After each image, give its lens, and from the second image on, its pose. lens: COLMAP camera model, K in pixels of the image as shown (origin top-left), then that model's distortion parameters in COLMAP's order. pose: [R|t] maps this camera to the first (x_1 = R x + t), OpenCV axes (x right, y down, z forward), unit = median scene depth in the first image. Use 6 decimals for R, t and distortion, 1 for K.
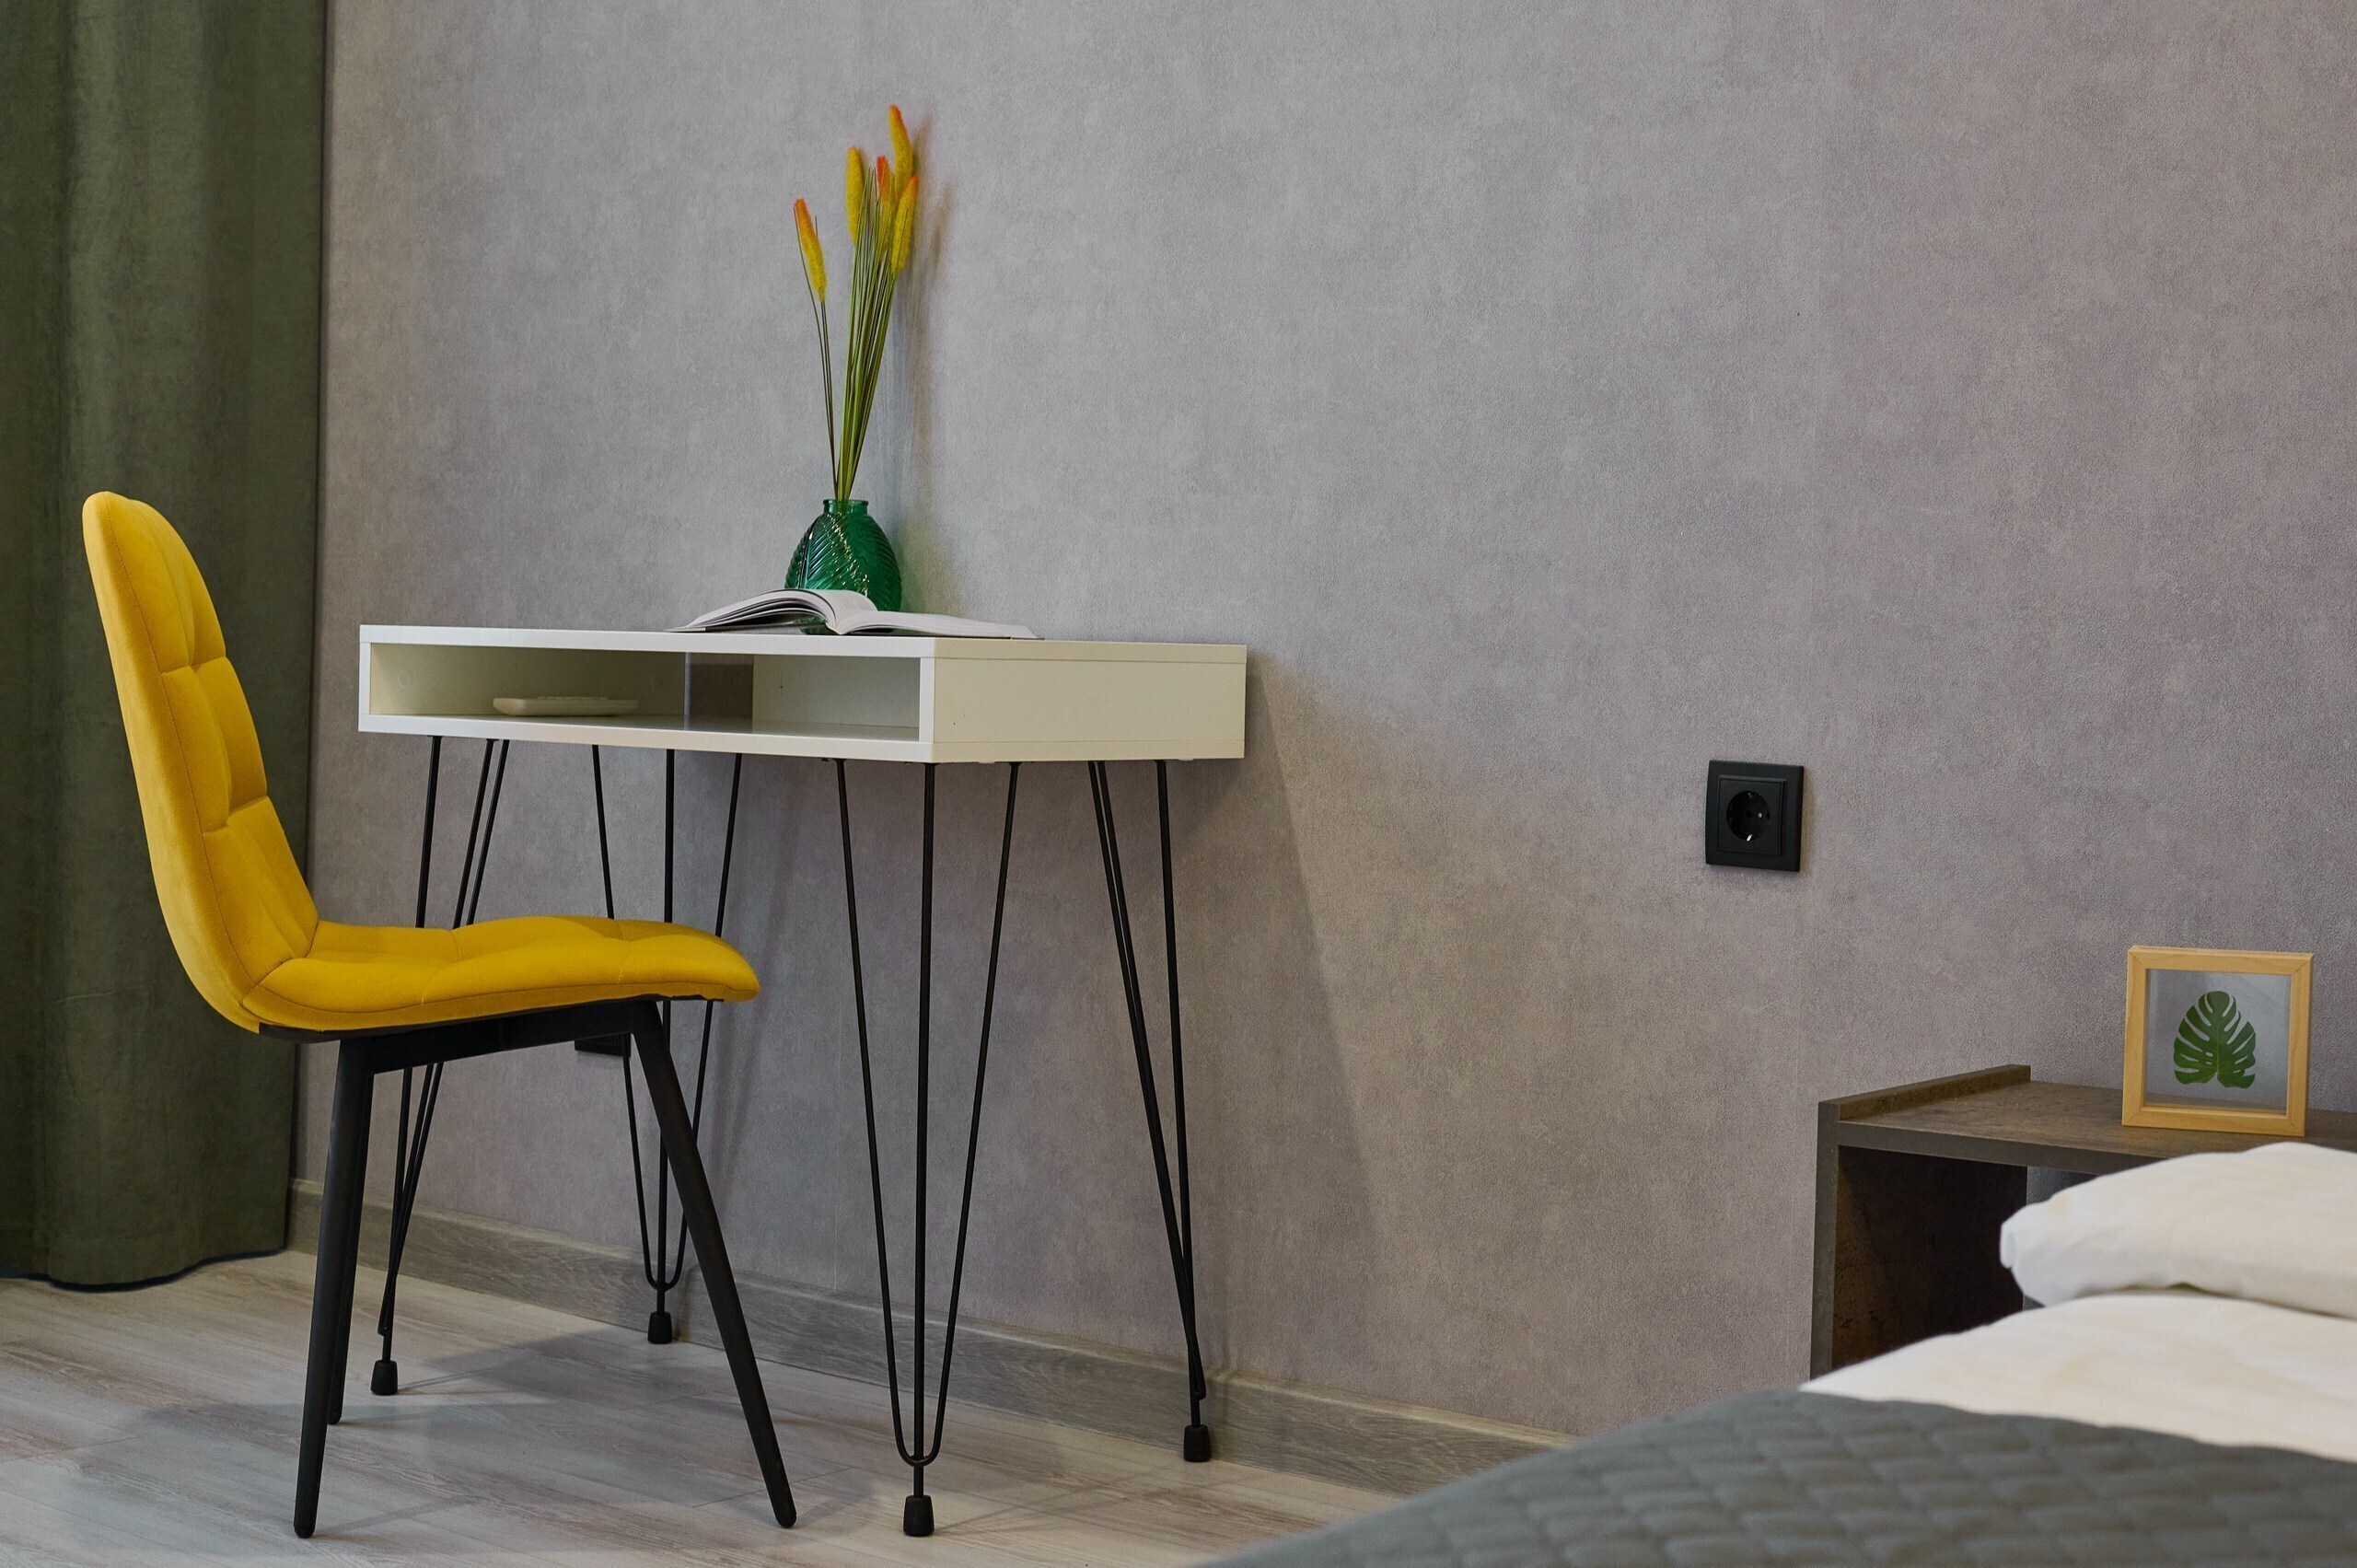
lens RADIAL K [[3440.8, 0, 1192.0], [0, 3440.8, 807.0], [0, 0, 1]] dist [-0.113292, 0.000000]
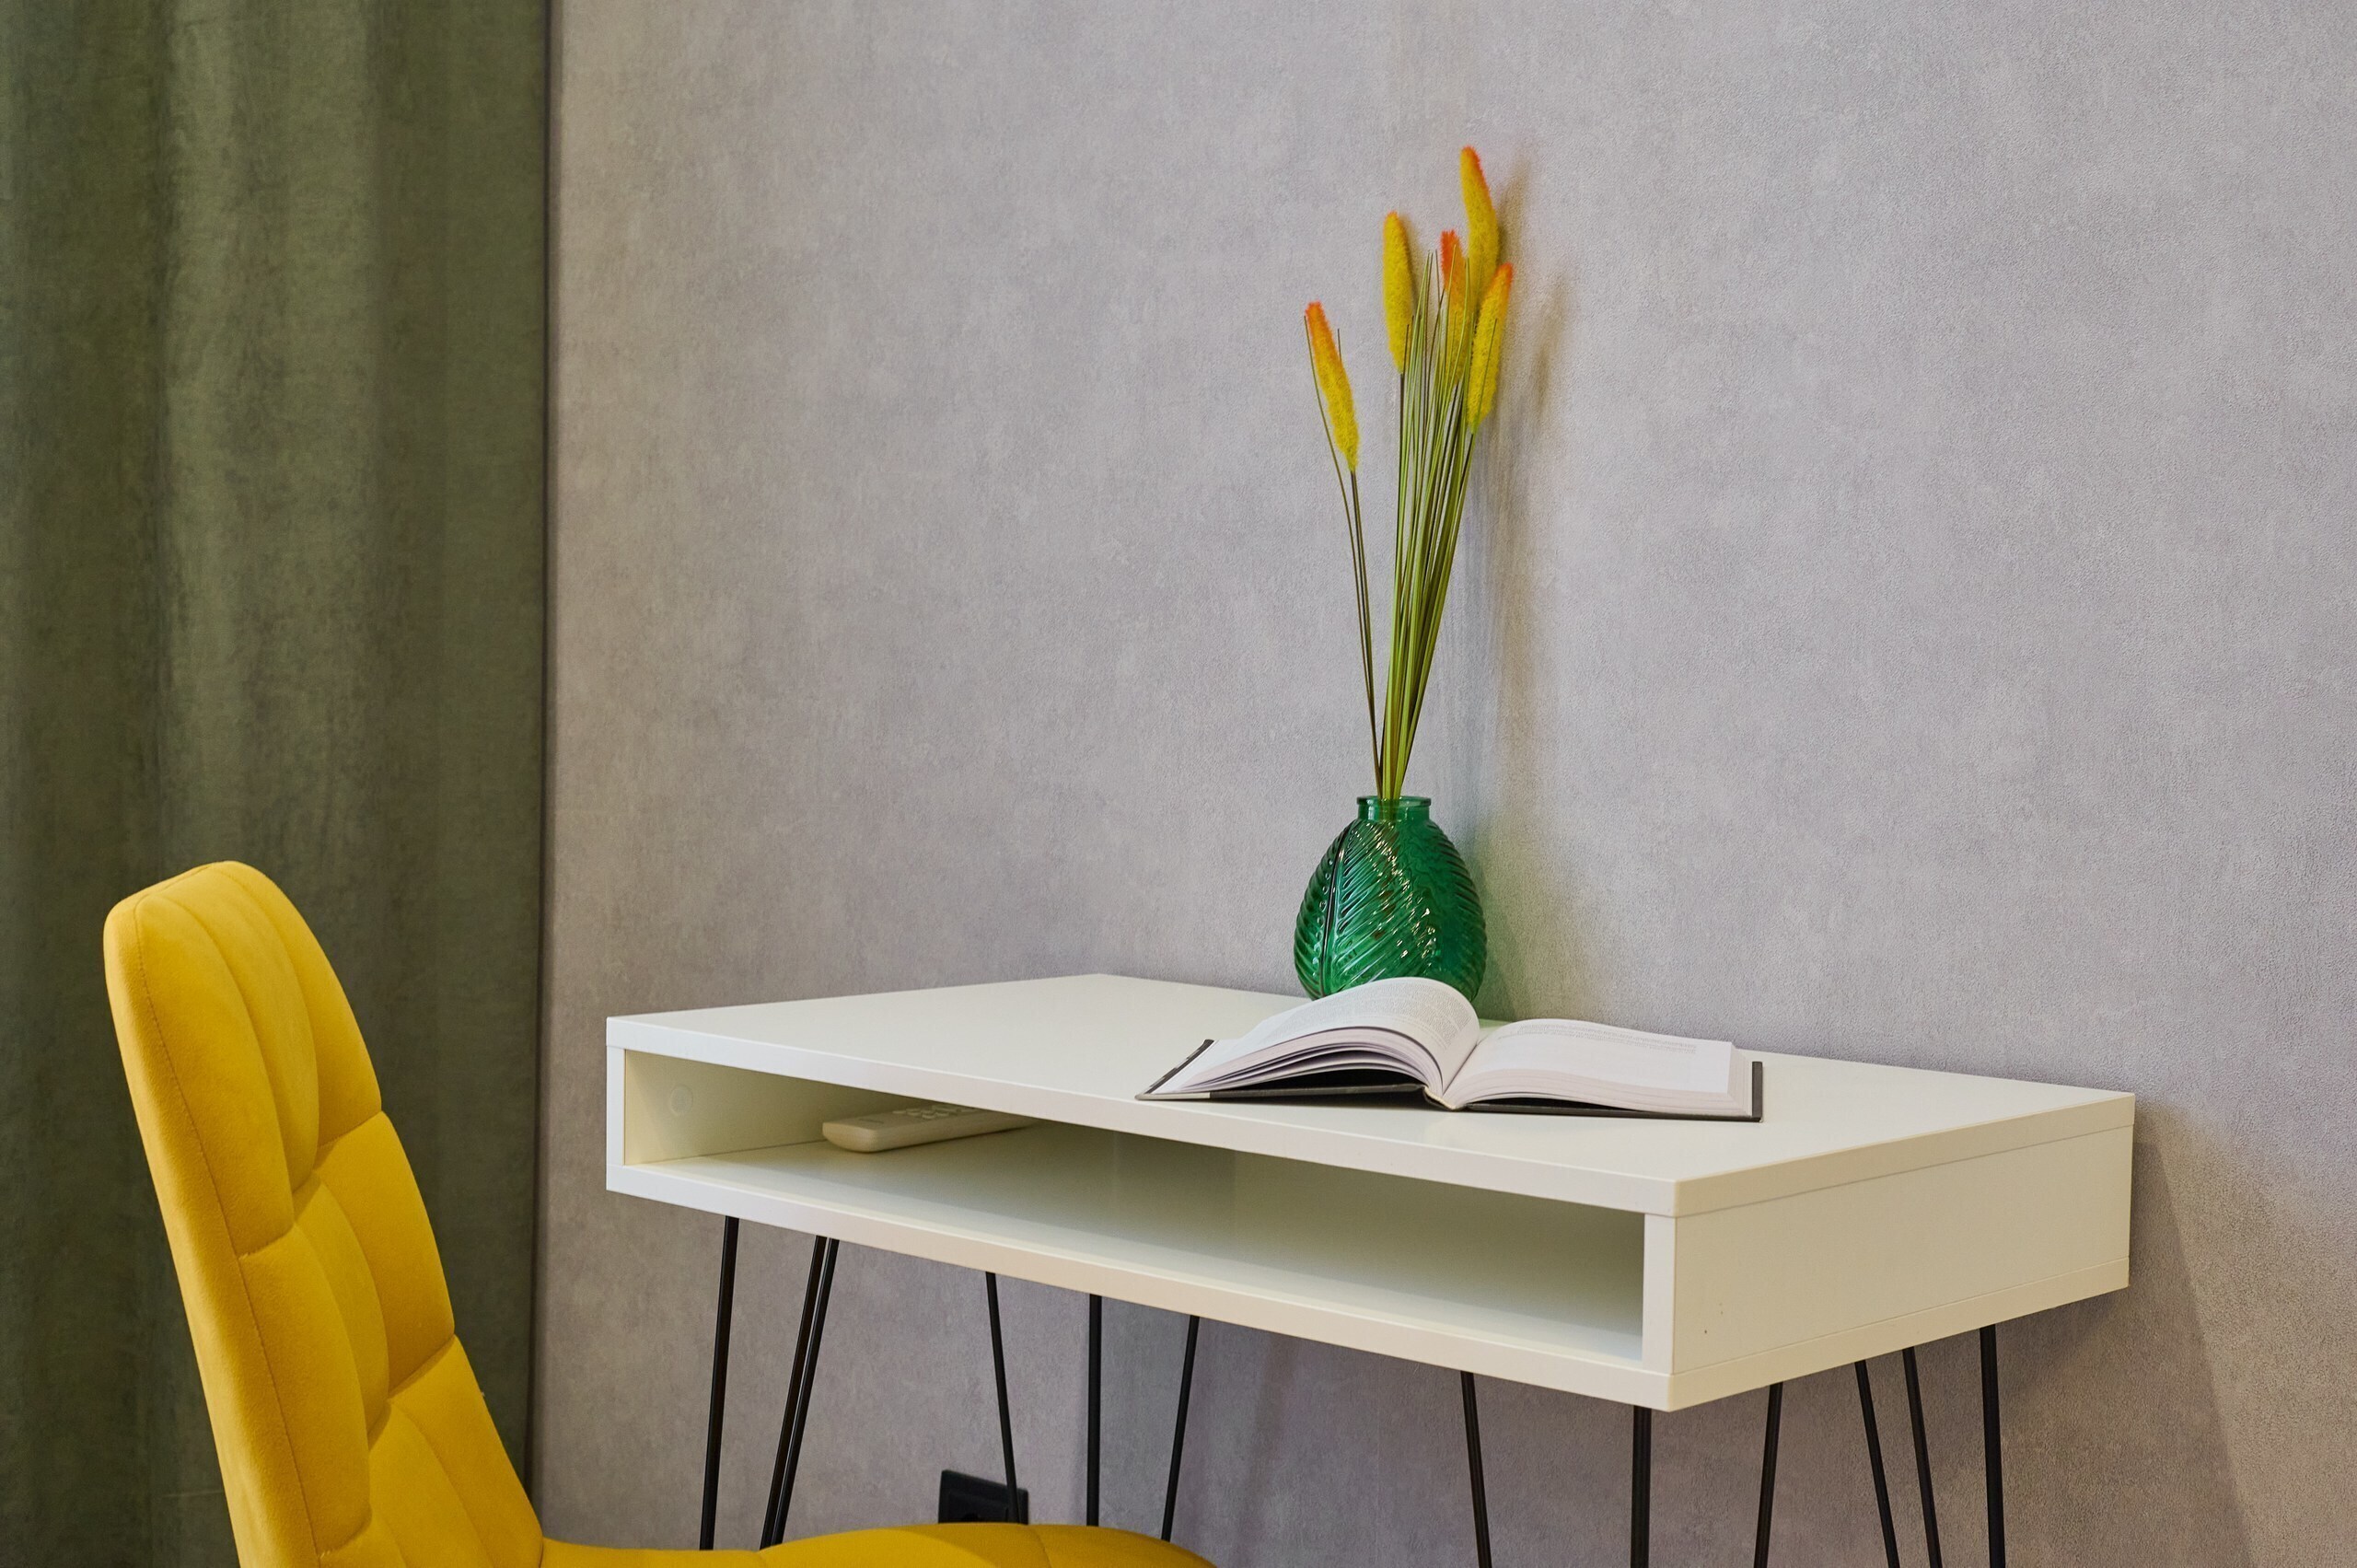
lens RADIAL K [[3440.8, 0, 1161.3], [0, 3440.8, 769.8], [0, 0, 1]] dist [-0.113292, 0.000000]
pose [[0.996630, -0.006047, -0.081808, -0.091979], [0.006113, 0.999981, 0.000552, -0.094754], [0.081803, -0.001050, 0.996648, 0.387603]]
